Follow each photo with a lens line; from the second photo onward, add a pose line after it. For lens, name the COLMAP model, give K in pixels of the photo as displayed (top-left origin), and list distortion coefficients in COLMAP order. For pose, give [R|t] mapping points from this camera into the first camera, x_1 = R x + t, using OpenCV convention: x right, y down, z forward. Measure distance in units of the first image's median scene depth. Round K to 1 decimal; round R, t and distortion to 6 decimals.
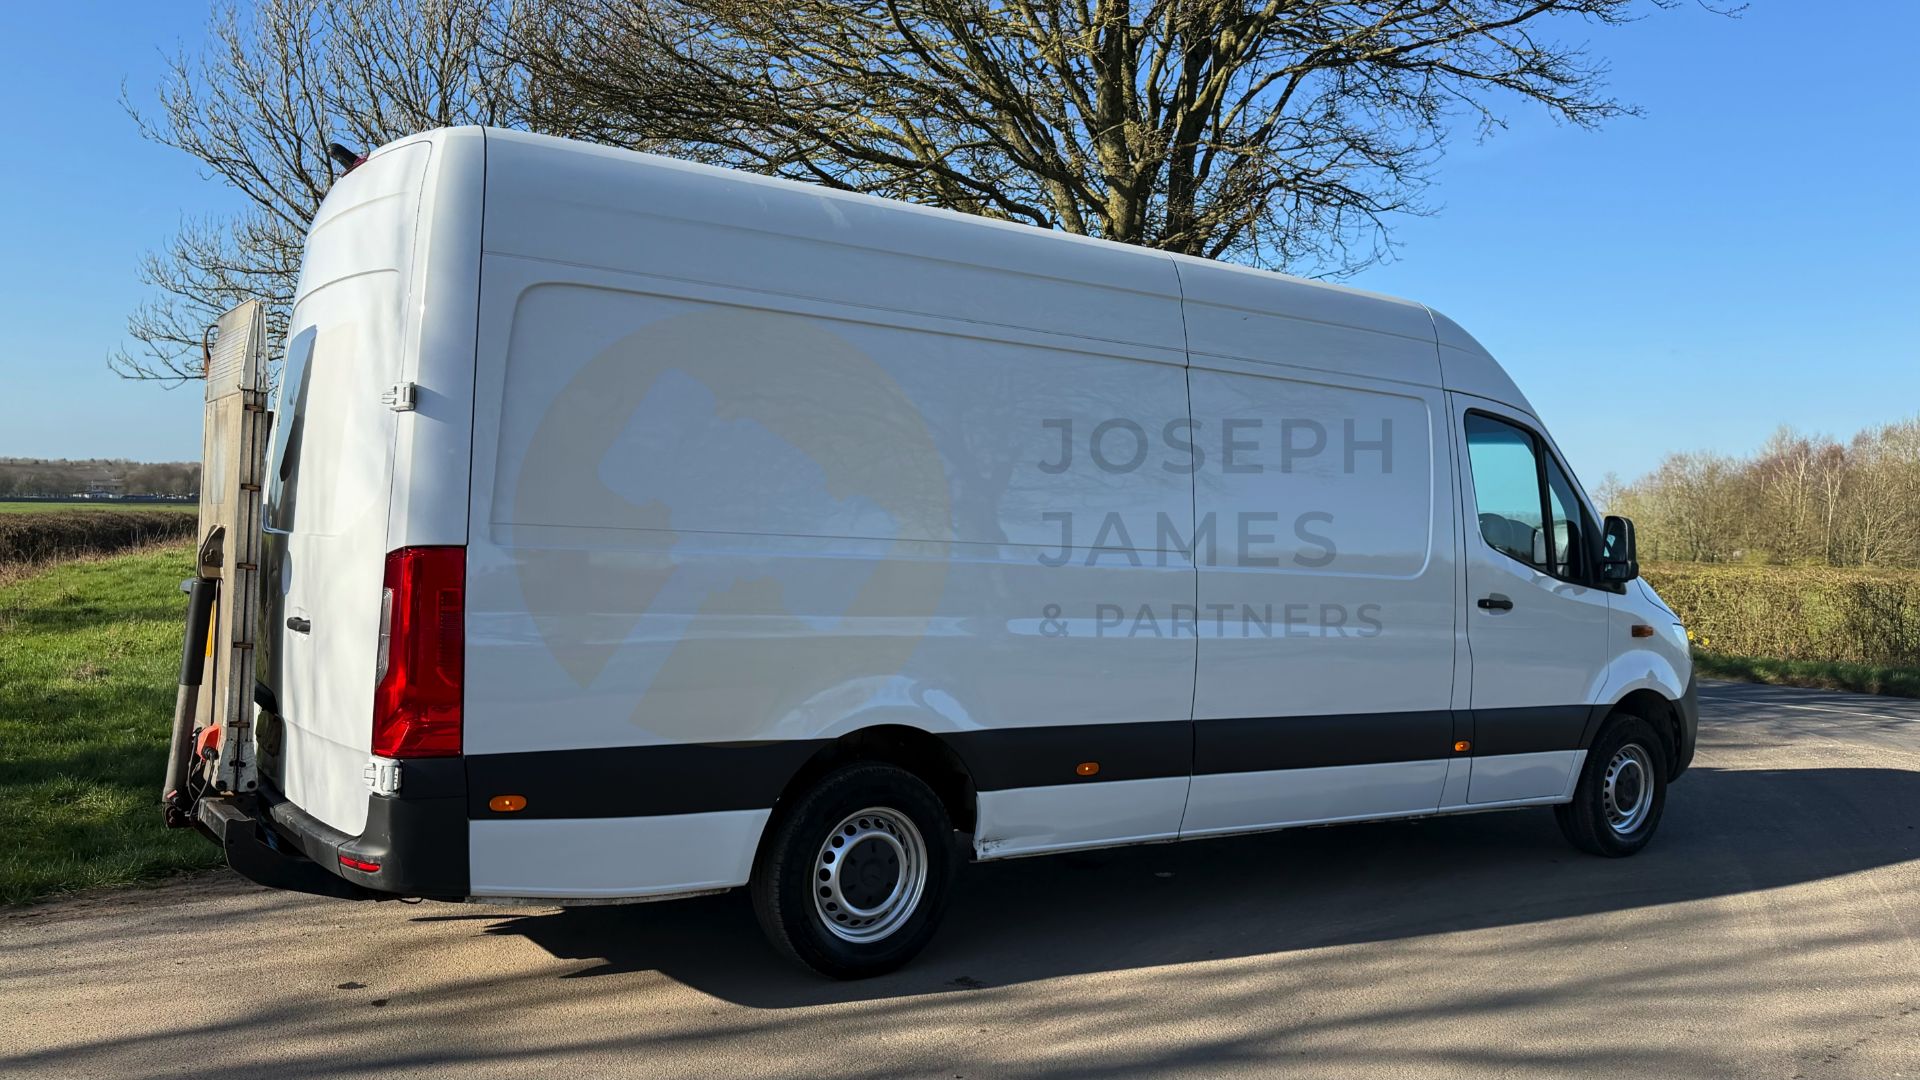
lens RADIAL K [[1494.9, 0, 963.7], [0, 1494.9, 521.5], [0, 0, 1]] dist [0.056933, -0.074008]
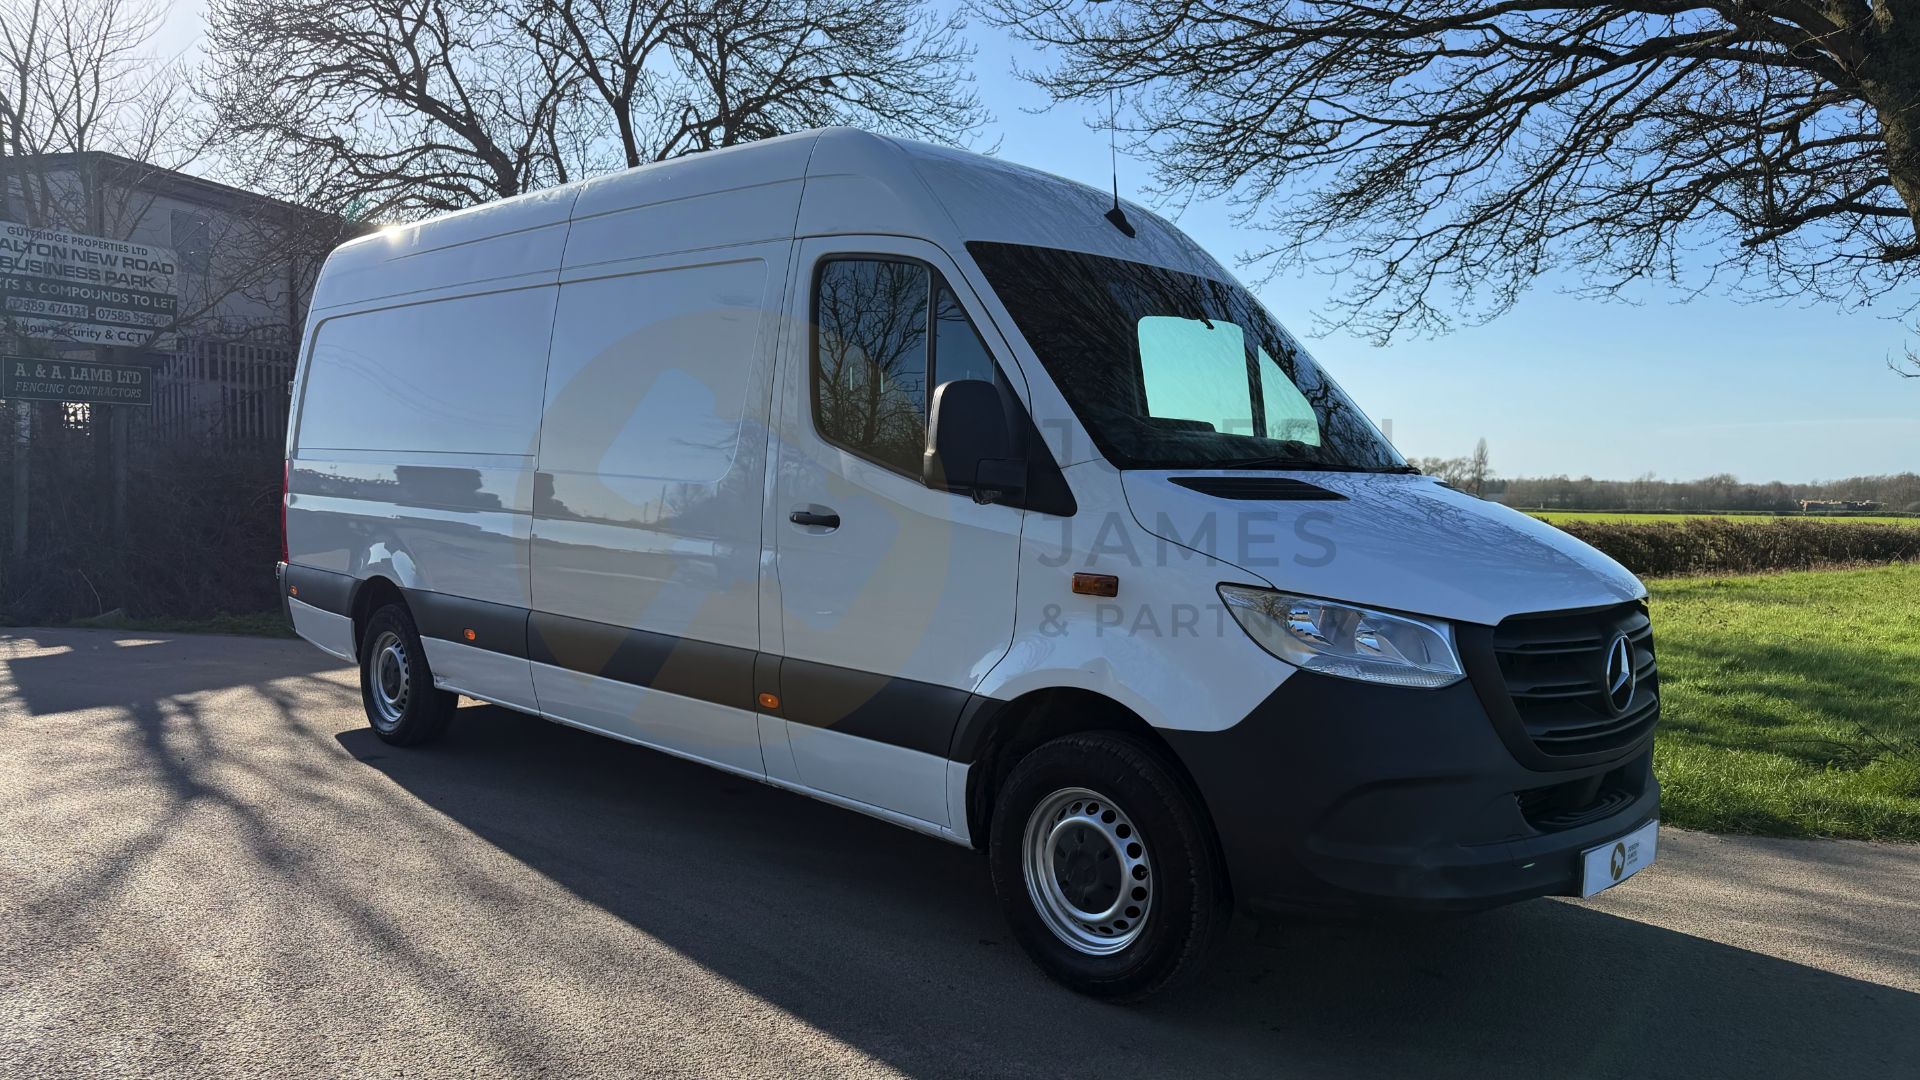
lens RADIAL K [[1367.7, 0, 955.4], [0, 1367.7, 565.3], [0, 0, 1]] dist [0.026205, -0.036423]
pose [[0.192535, 0.028072, -0.980888, 1.285892], [-0.012525, 0.999580, 0.026148, 0.075106], [0.981210, 0.007251, 0.192806, 1.189976]]
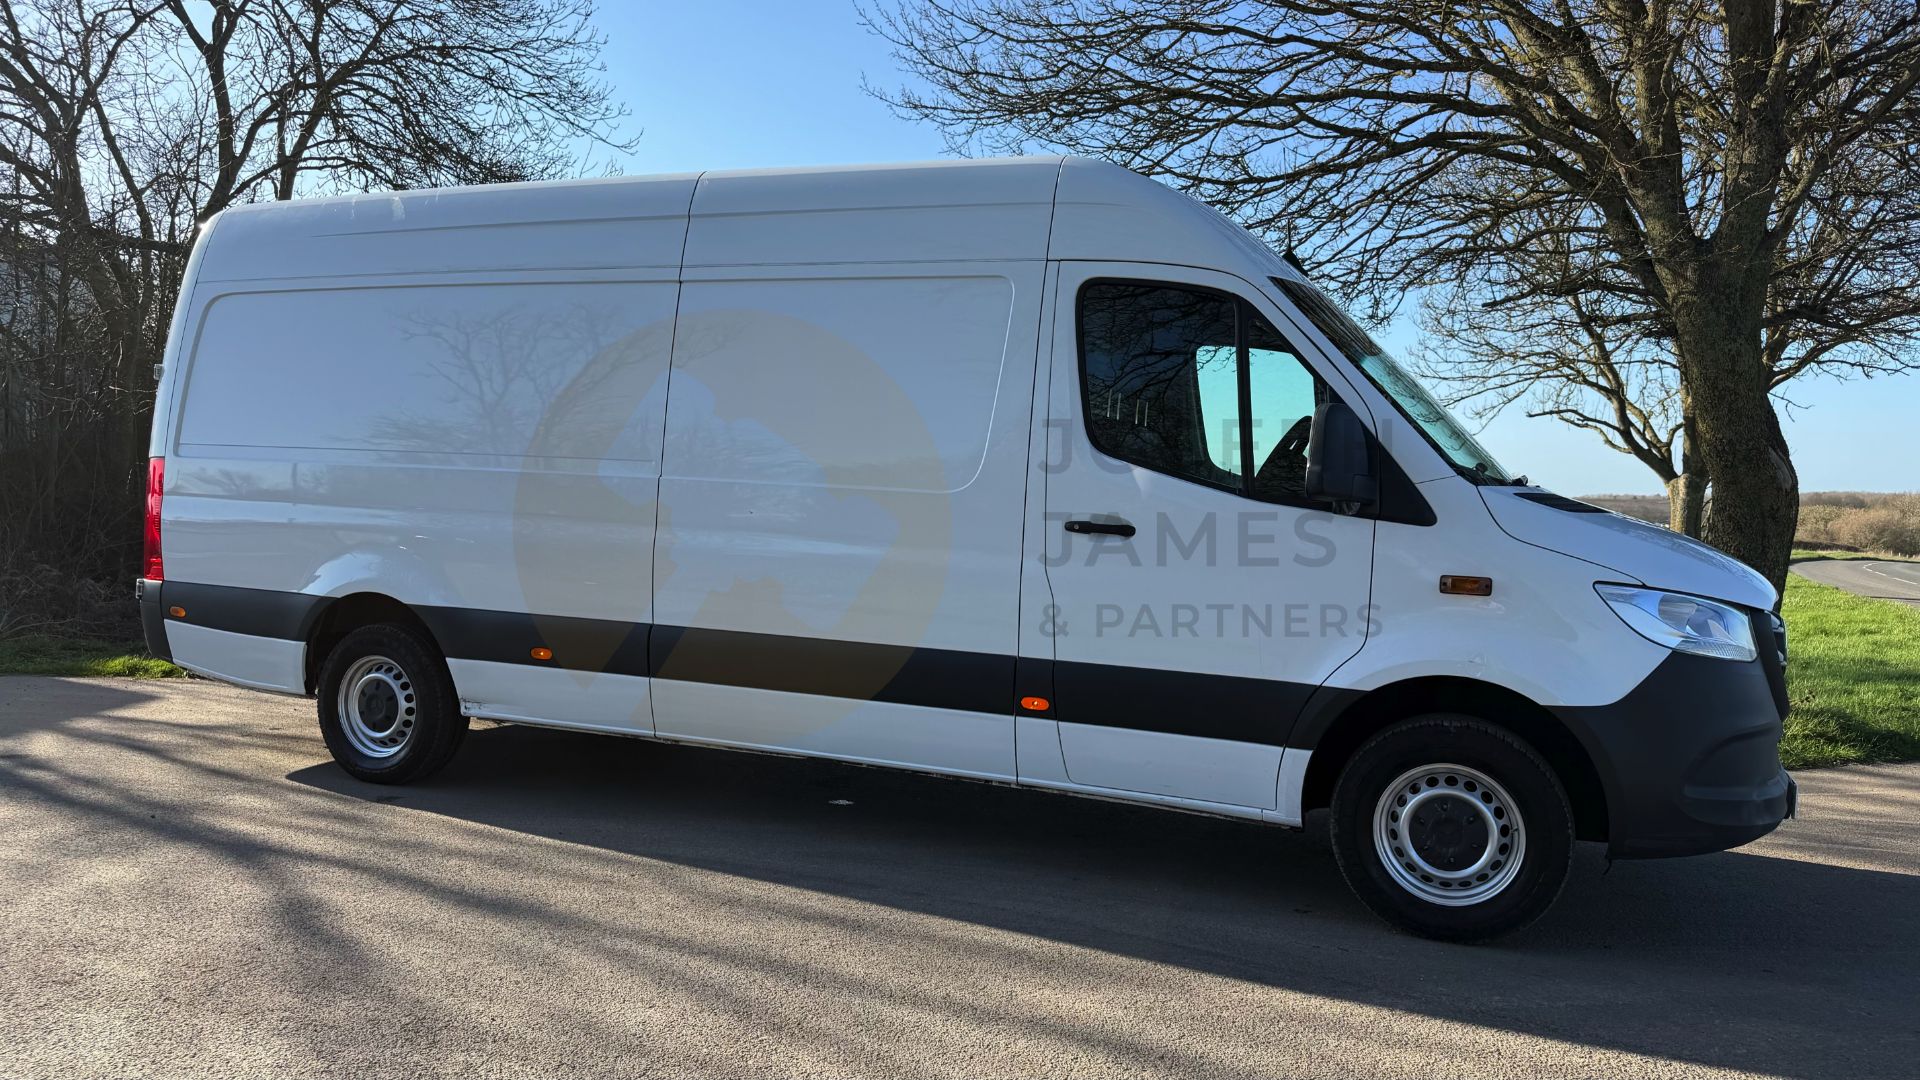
lens RADIAL K [[1367.7, 0, 955.7], [0, 1367.7, 538.1], [0, 0, 1]] dist [0.026205, -0.036423]
pose [[0.545828, 0.003338, -0.837891, 1.133966], [-0.009833, 0.999949, -0.002423, 0.079189], [0.837840, 0.009562, 0.545832, 0.708447]]
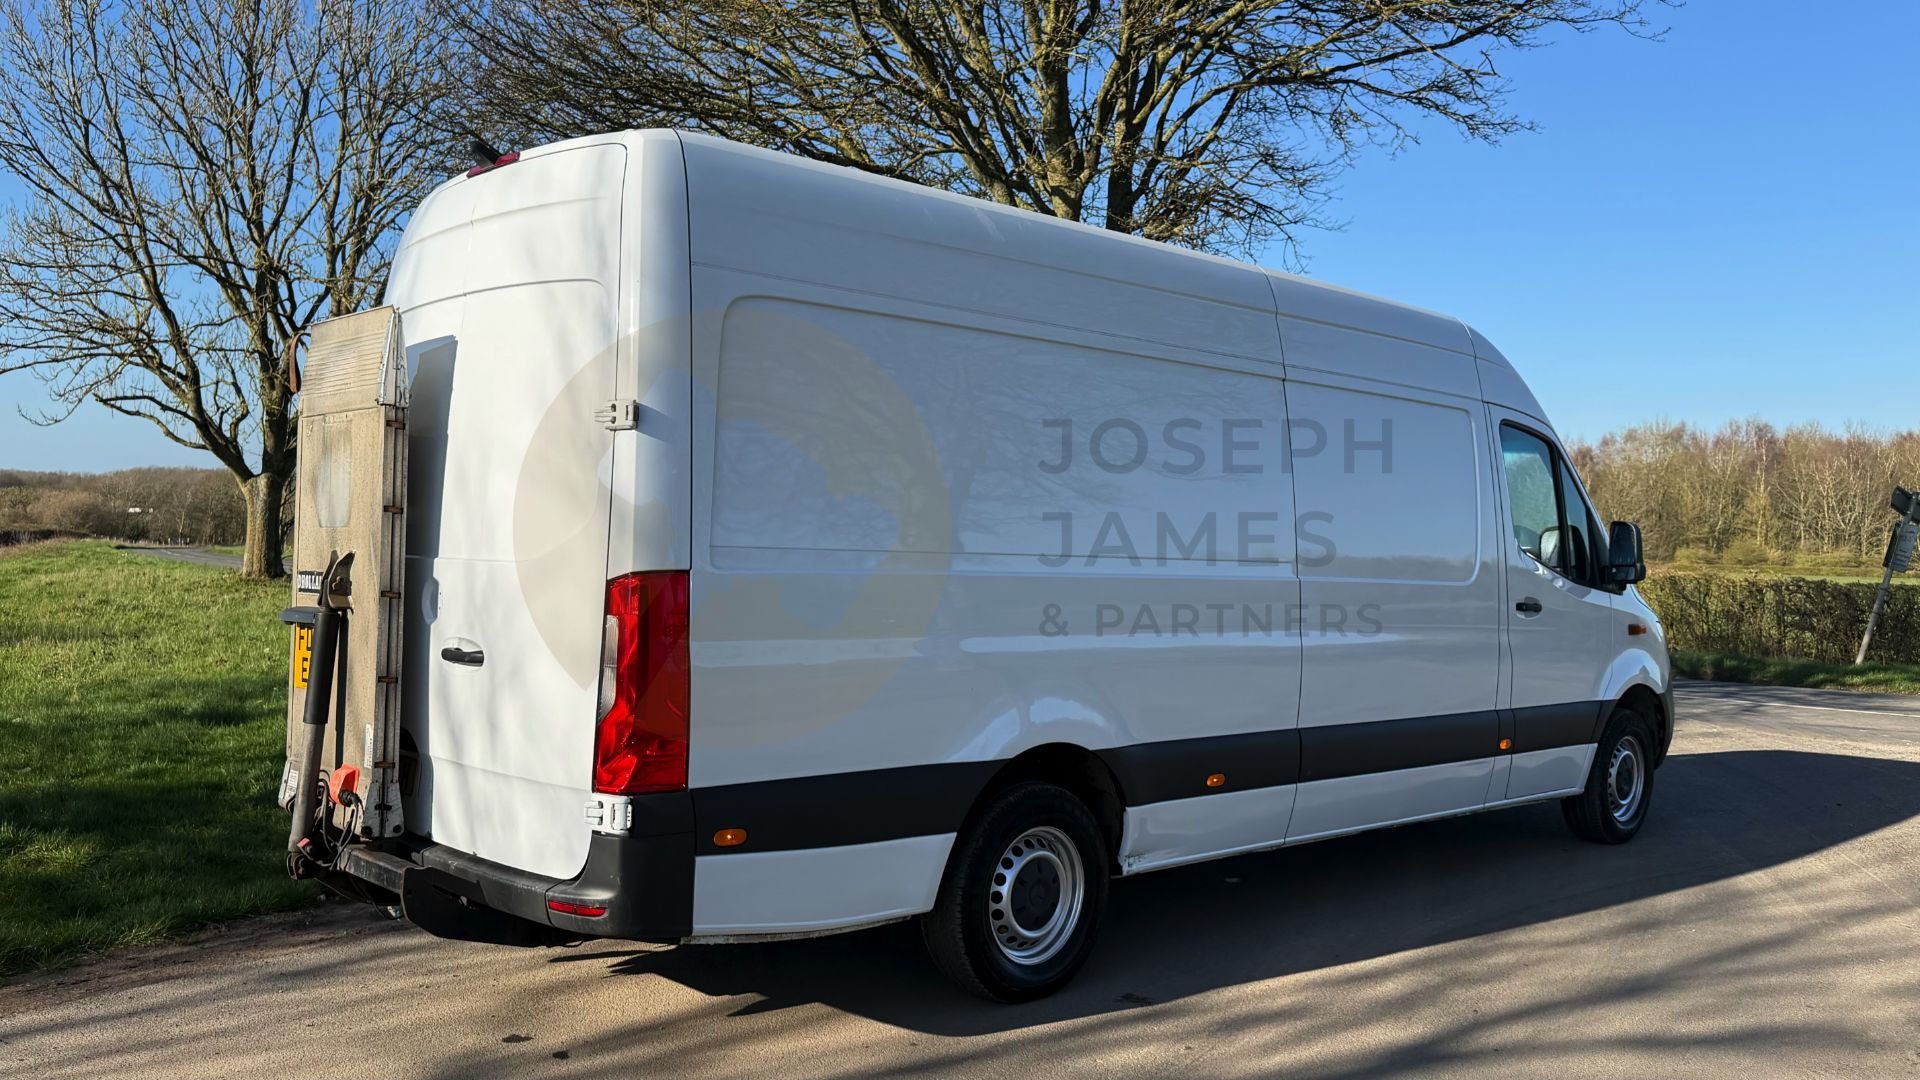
lens RADIAL K [[1494.9, 0, 972.0], [0, 1494.9, 539.5], [0, 0, 1]] dist [0.056933, -0.074008]
pose [[0.989831, -0.012550, 0.141692, -0.223597], [0.011225, 0.999885, 0.010150, -0.008798], [-0.141803, -0.008456, 0.989859, 0.026967]]
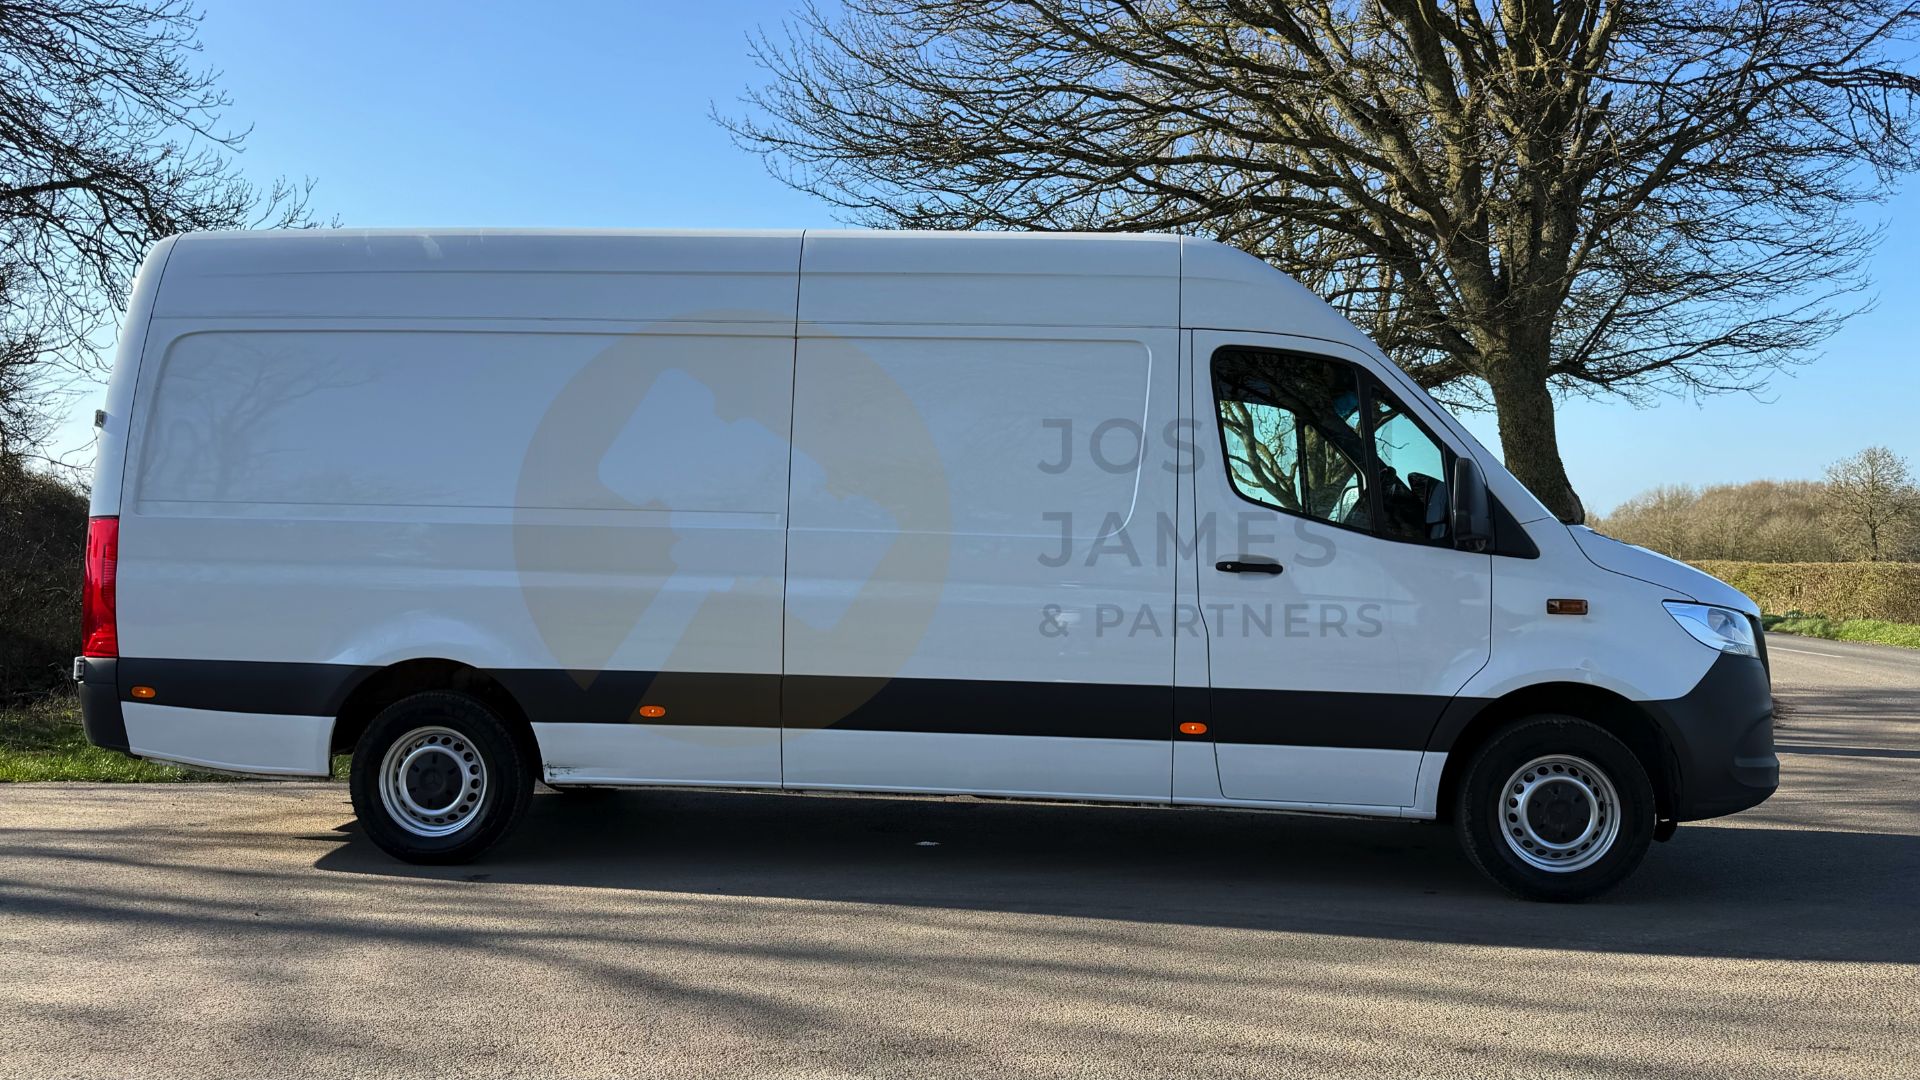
lens RADIAL K [[1494.9, 0, 954.2], [0, 1494.9, 555.5], [0, 0, 1]] dist [0.056933, -0.074008]
pose [[0.771505, -0.028262, -0.635595, 0.970429], [0.020464, 0.999598, -0.019607, 0.078006], [0.635894, 0.002120, 0.771773, 0.296946]]
